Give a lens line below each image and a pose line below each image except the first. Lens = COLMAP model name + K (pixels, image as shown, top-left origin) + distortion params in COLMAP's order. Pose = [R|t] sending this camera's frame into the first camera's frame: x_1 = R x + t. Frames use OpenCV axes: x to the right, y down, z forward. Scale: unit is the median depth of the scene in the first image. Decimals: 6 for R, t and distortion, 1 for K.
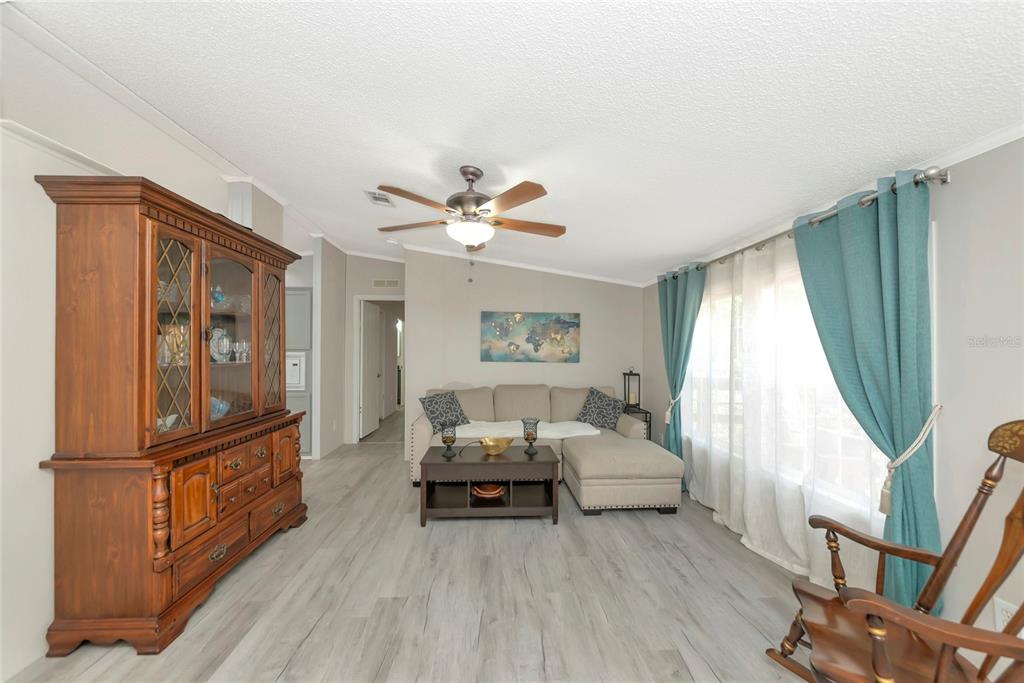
lens RADIAL K [[386.3, 0, 508.2], [0, 386.3, 345.6], [0, 0, 1]] dist [-0.012595, 0.000683]
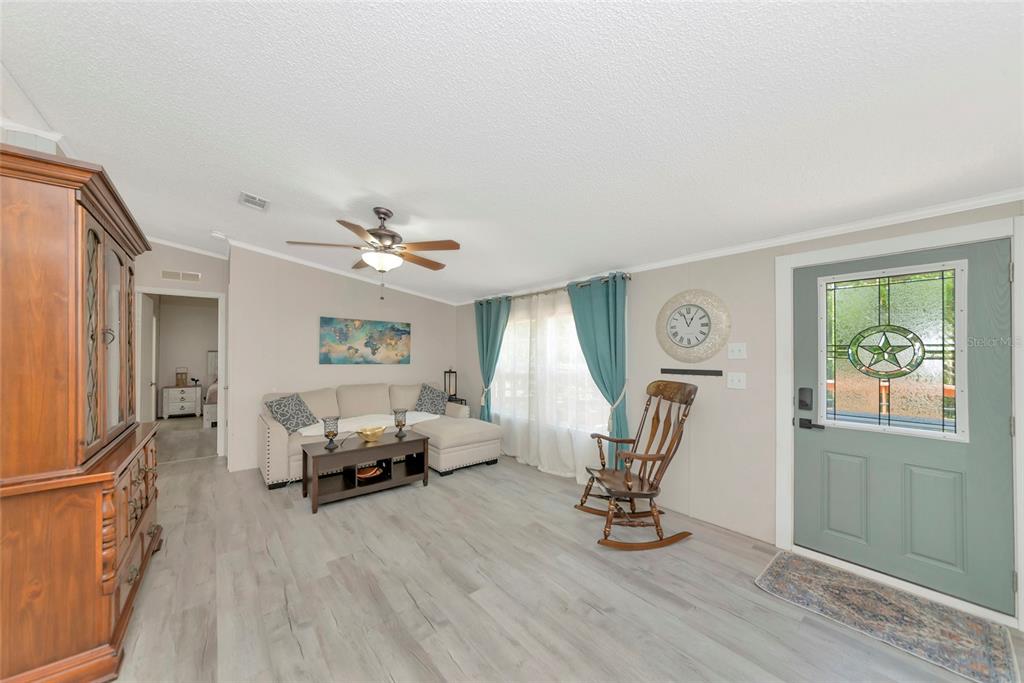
lens RADIAL K [[360.6, 0, 511.4], [0, 360.6, 349.1], [0, 0, 1]] dist [0.001535, 0.000282]
pose [[0.802020, 0.007934, 0.597244, -0.394713], [-0.007720, 0.999966, -0.002917, -0.002629], [-0.597247, -0.002271, 0.802054, -0.168739]]
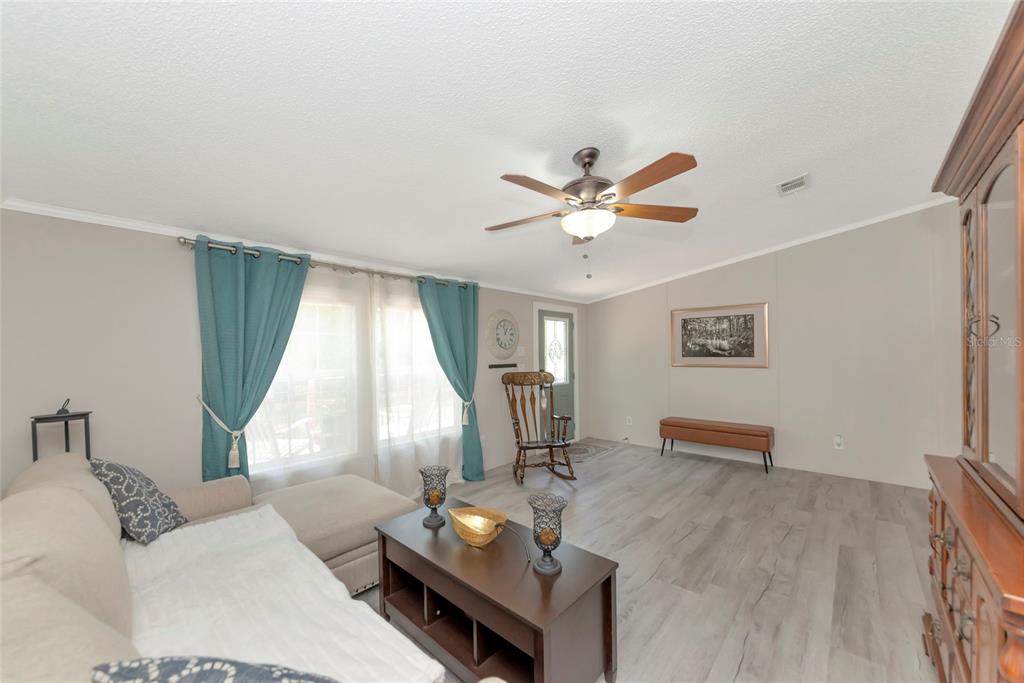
lens RADIAL K [[377.3, 0, 503.2], [0, 377.3, 349.0], [0, 0, 1]] dist [-0.003874, -0.000146]
pose [[-0.688665, 0.012336, 0.724975, -0.511030], [0.002298, 0.999887, -0.014831, 0.009126], [-0.725076, -0.008547, -0.688616, 1.496685]]
